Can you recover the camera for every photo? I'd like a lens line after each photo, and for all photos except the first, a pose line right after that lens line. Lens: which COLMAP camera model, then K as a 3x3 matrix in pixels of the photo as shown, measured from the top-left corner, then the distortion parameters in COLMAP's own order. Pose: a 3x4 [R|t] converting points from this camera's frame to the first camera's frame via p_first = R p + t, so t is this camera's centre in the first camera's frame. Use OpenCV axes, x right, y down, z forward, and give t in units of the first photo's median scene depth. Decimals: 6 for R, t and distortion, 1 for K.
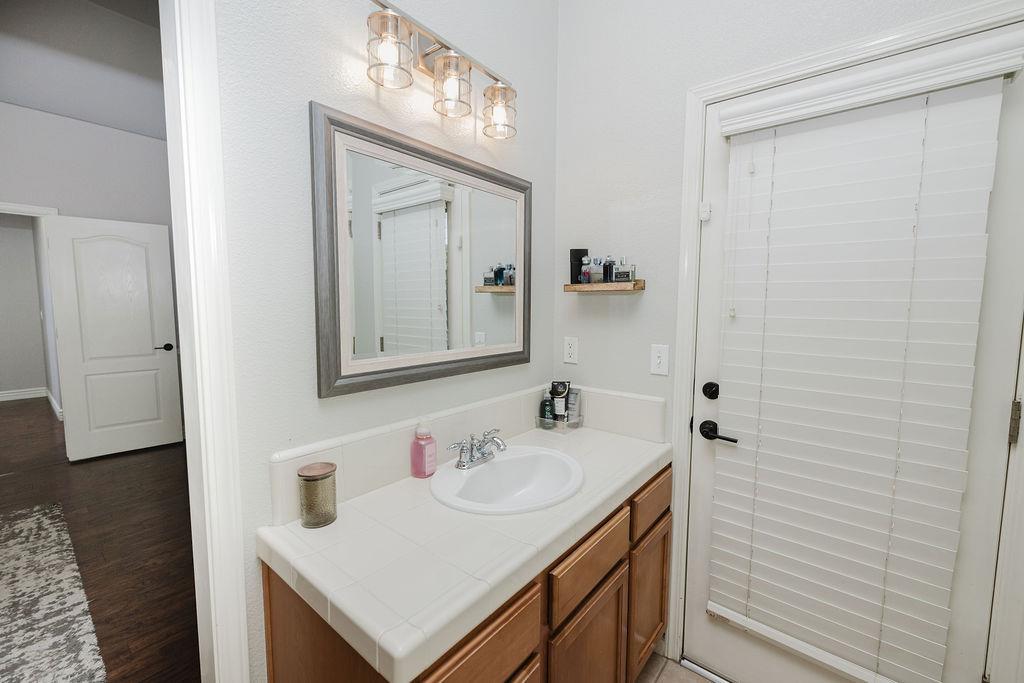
lens RADIAL K [[423.3, 0, 512.0], [0, 423.3, 341.5], [0, 0, 1]] dist [0.000660, 0.000366]
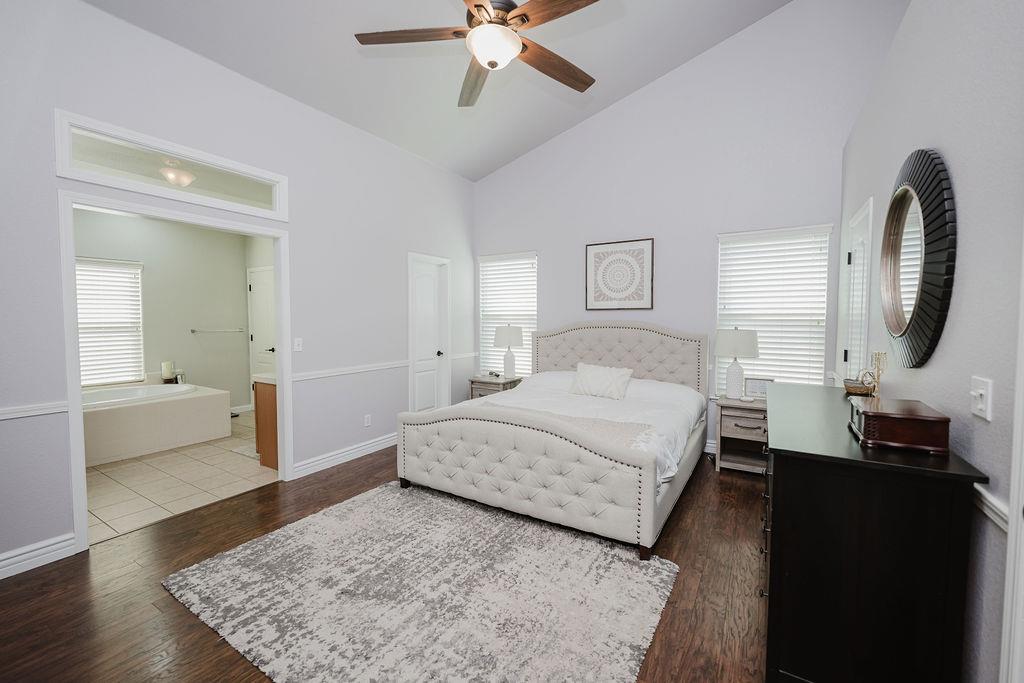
lens RADIAL K [[415.2, 0, 512.0], [0, 415.2, 341.5], [0, 0, 1]] dist [-0.001467, -0.000271]
pose [[-0.989795, 0.001793, -0.142489, -1.425369], [-0.018685, 0.989655, 0.142248, -0.182675], [0.141270, 0.143459, -0.979521, 1.803344]]
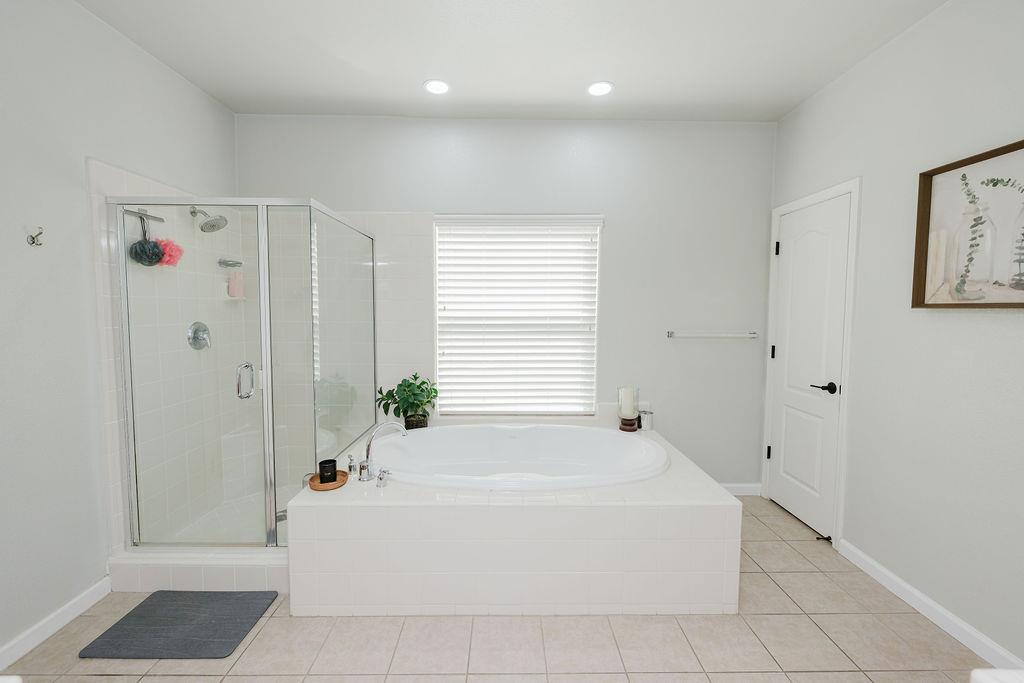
lens RADIAL K [[429.9, 0, 511.3], [0, 429.9, 338.2], [0, 0, 1]] dist [-0.000095, -0.000090]
pose [[-0.644793, -0.055825, 0.762316, -0.534356], [0.062484, 0.990142, 0.125361, -0.036903], [-0.761799, 0.128464, -0.634948, 0.216773]]
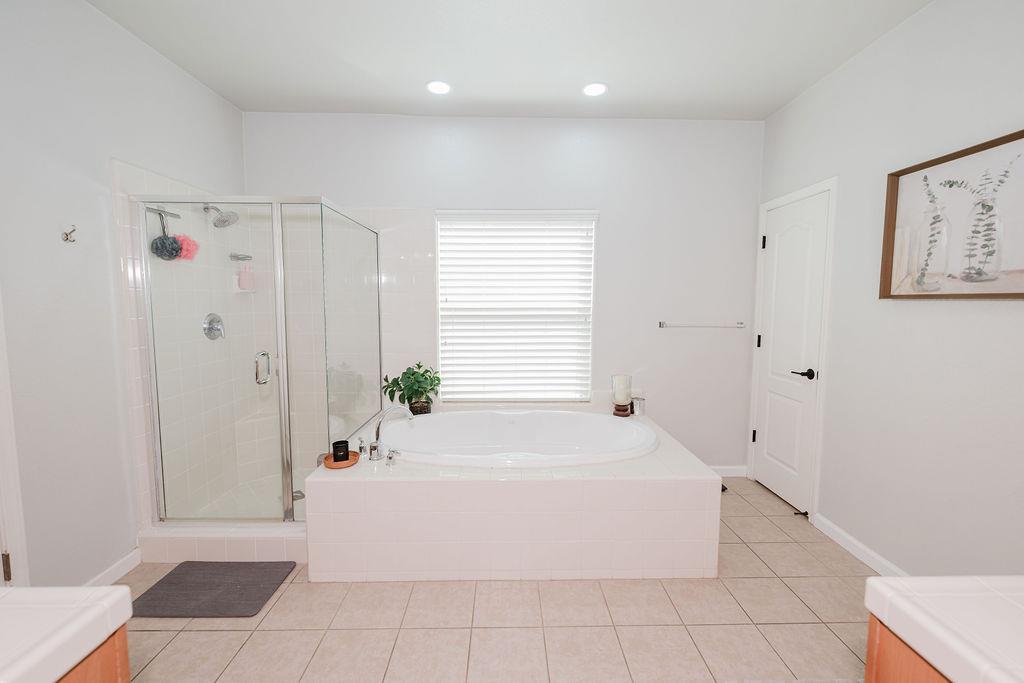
lens RADIAL K [[429.9, 0, 511.3], [0, 429.9, 338.2], [0, 0, 1]] dist [-0.000095, -0.000090]
pose [[-0.646928, -0.068683, 0.759451, -0.597845], [0.063911, 0.987548, 0.143753, -0.040115], [-0.759868, 0.141535, -0.634483, 0.271543]]
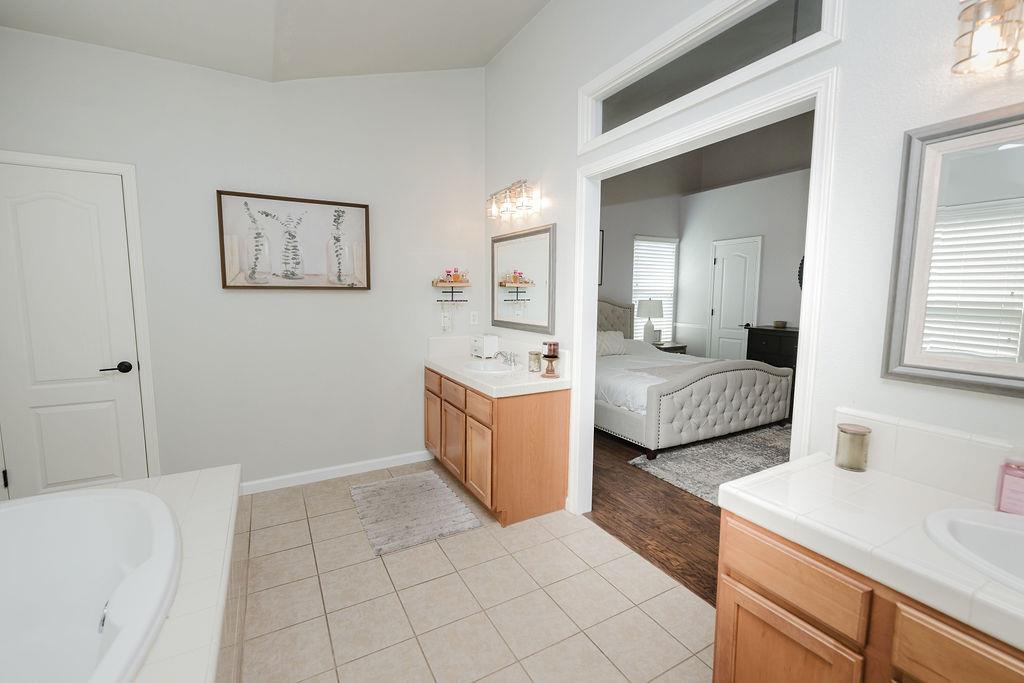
lens RADIAL K [[429.9, 0, 511.3], [0, 429.9, 338.2], [0, 0, 1]] dist [-0.000095, -0.000090]
pose [[-0.364420, 0.091013, -0.926776, 0.544740], [-0.085675, 0.987715, 0.130686, -0.025048], [0.927285, 0.127027, -0.352146, 0.224435]]
